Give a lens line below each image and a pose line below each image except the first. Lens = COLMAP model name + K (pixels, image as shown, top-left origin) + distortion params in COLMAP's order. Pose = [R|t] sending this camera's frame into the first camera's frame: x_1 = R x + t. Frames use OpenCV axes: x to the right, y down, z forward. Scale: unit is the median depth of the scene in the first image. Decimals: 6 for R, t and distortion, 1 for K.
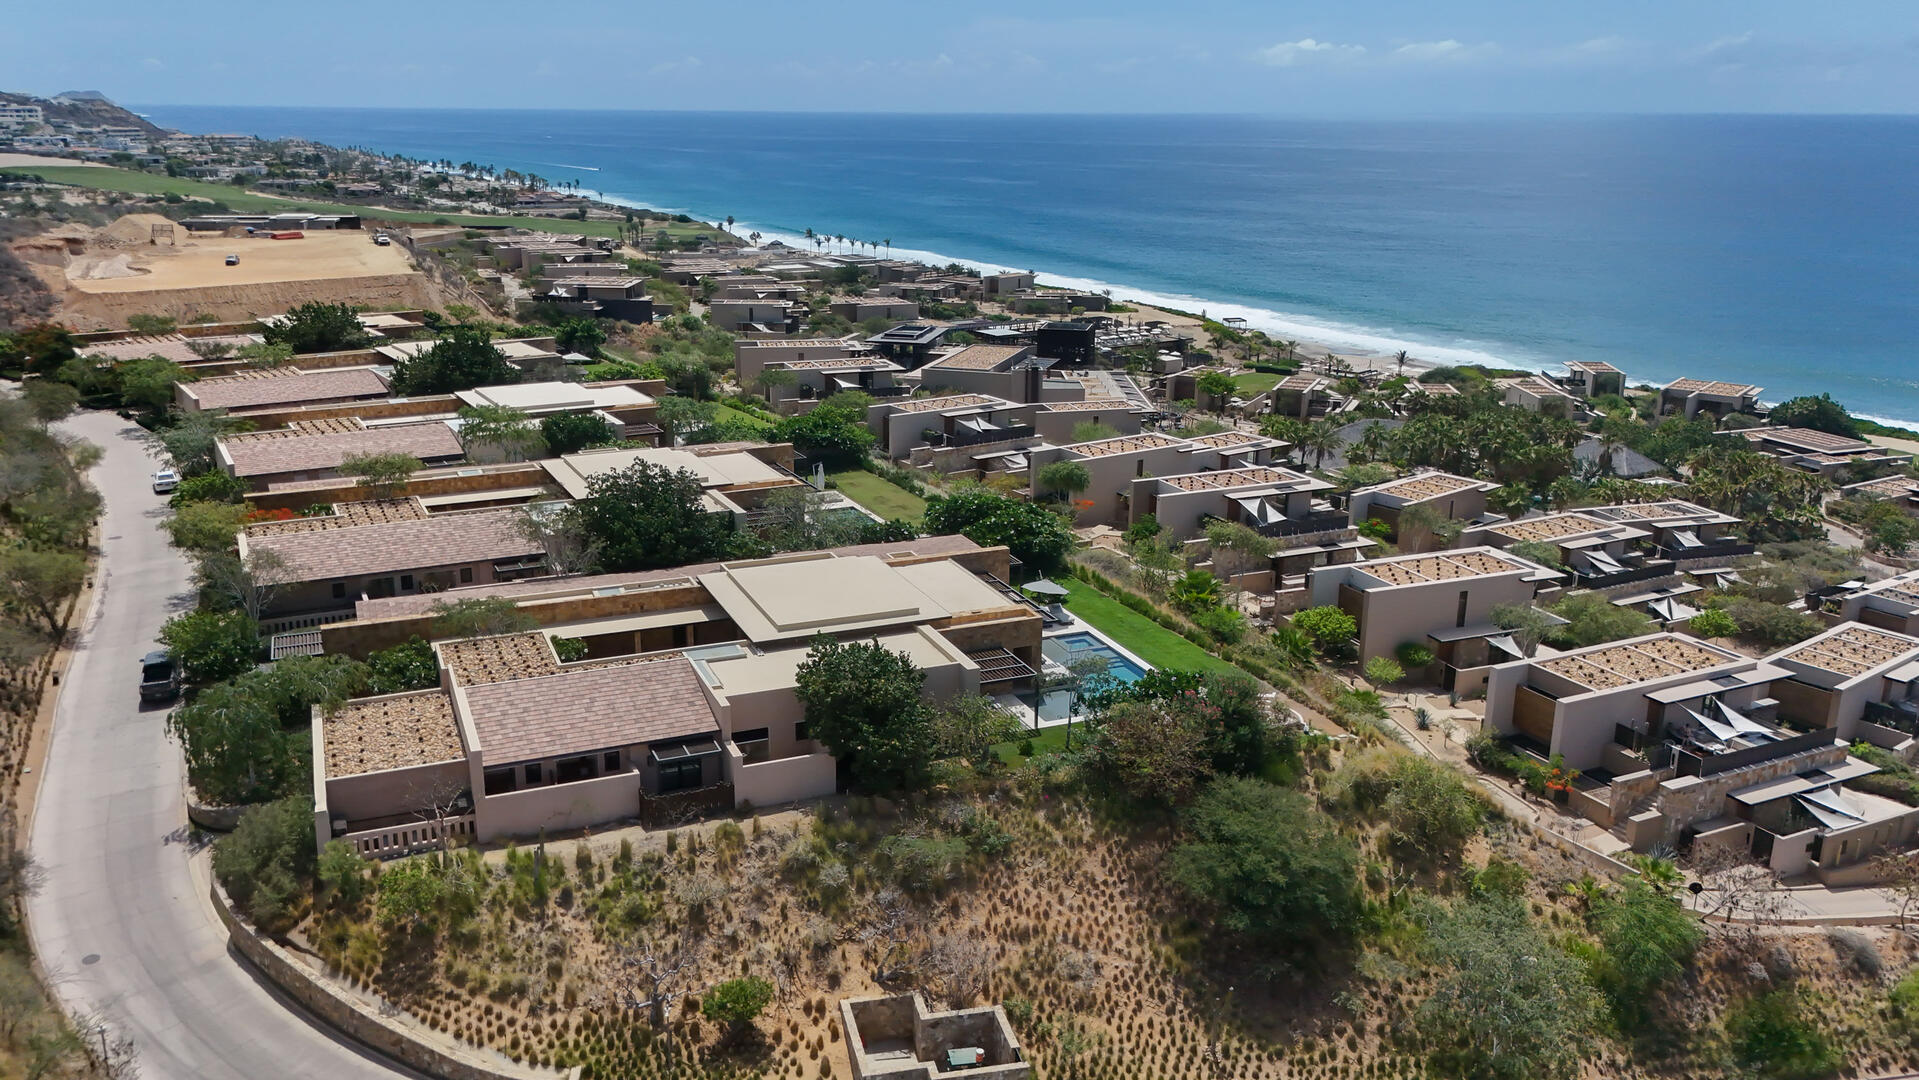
lens RADIAL K [[1431.0, 0, 959.5], [0, 1431.0, 540.0], [0, 0, 1]] dist [0.086867, -0.003134]
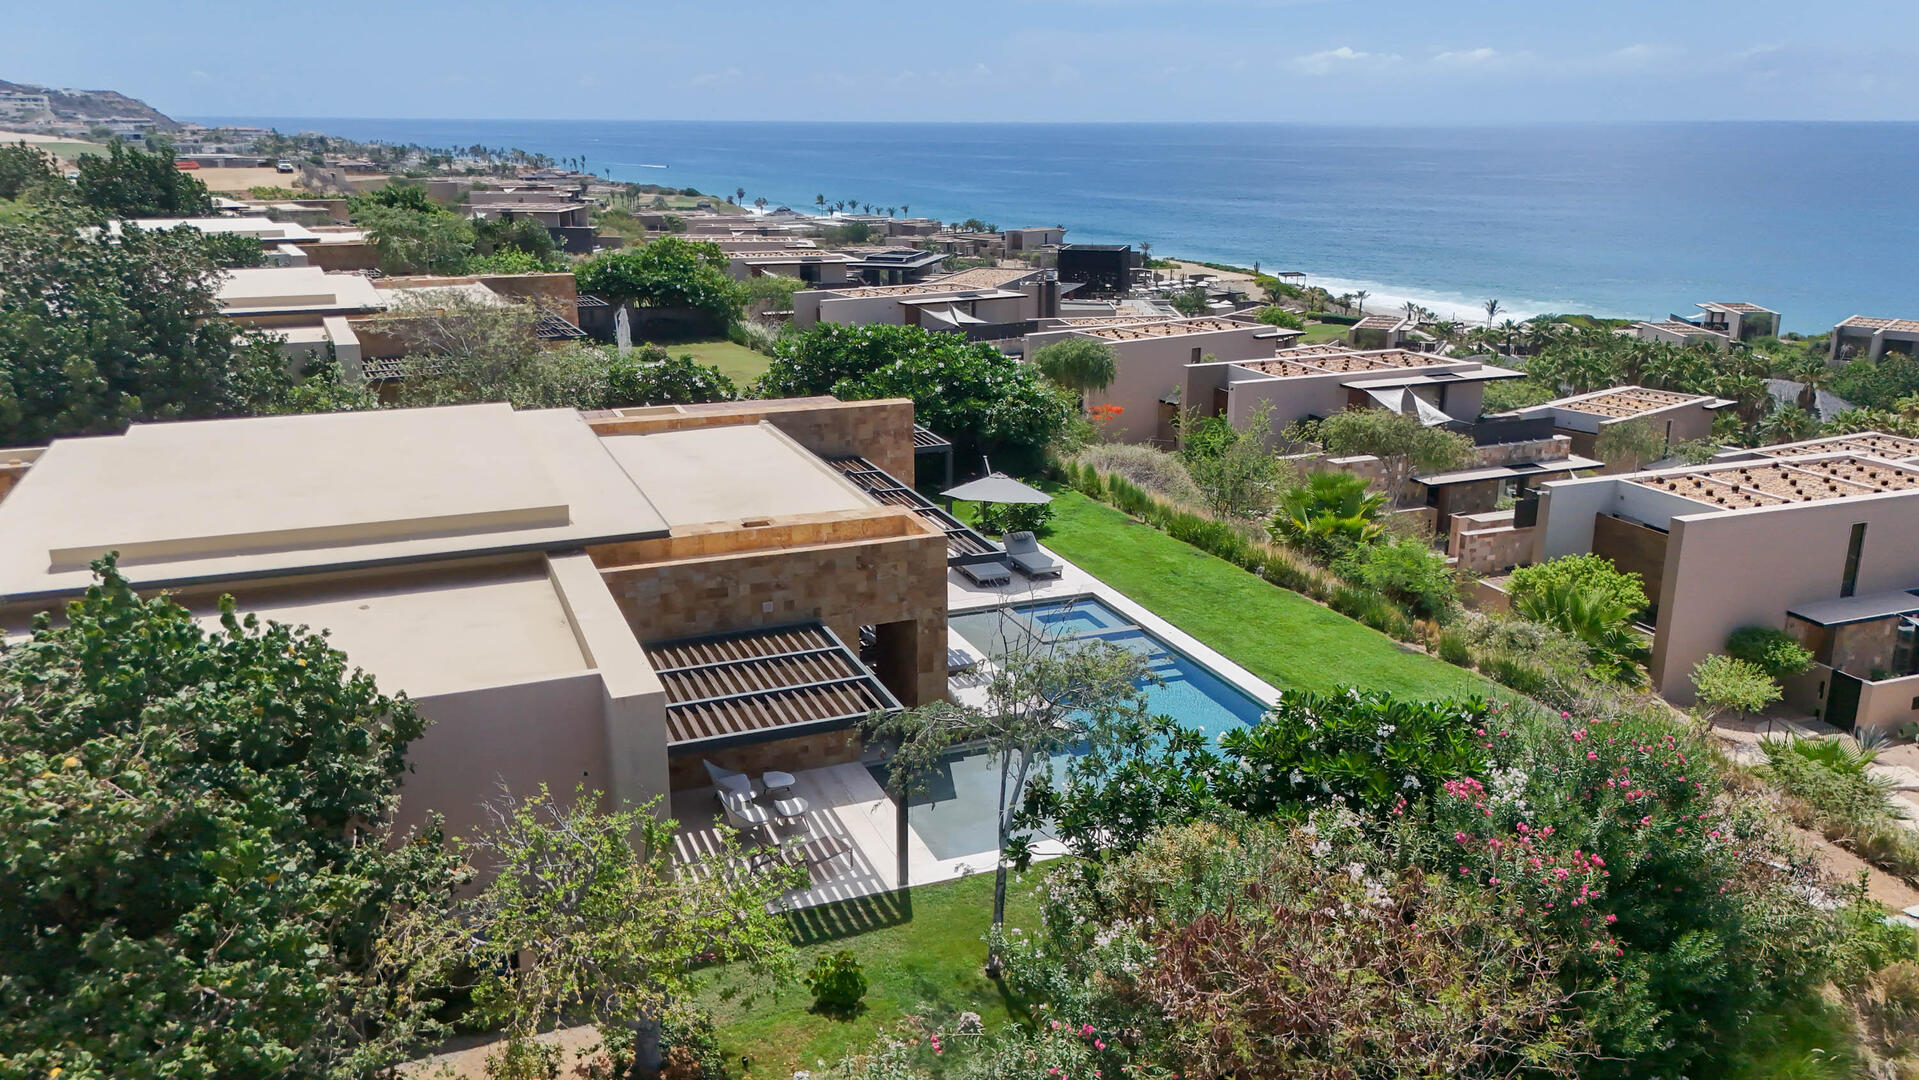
lens RADIAL K [[1367.6, 0, 959.5], [0, 1367.6, 540.0], [0, 0, 1]] dist [0.061581, 0.004018]
pose [[0.999421, -0.004212, -0.033758, 0.055211], [0.003997, 0.999971, -0.006426, 0.043667], [0.033784, 0.006288, 0.999409, 0.517241]]
